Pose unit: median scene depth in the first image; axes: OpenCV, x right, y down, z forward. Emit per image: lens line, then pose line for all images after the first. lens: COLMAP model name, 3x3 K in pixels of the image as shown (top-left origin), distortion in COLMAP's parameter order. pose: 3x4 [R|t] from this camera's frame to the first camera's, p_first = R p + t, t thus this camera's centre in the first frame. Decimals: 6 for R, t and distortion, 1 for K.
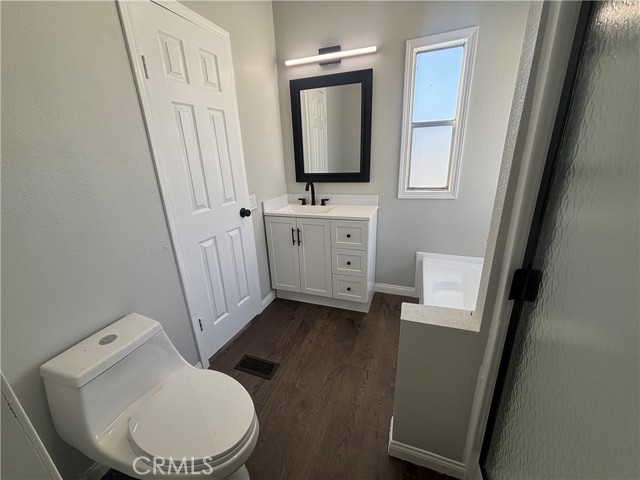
lens RADIAL K [[258.2, 0, 318.9], [0, 258.2, 240.4], [0, 0, 1]] dist [0.000279, 0.000835]
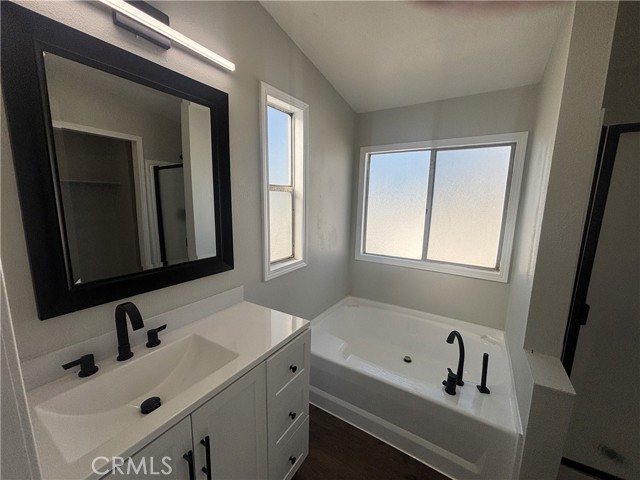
lens RADIAL K [[258.2, 0, 318.9], [0, 258.2, 240.4], [0, 0, 1]] dist [0.000279, 0.000835]
pose [[0.201557, -0.113348, 0.972896, -0.360416], [0.302567, 0.951907, 0.048219, -0.269920], [-0.931573, 0.284648, 0.226159, 0.694013]]
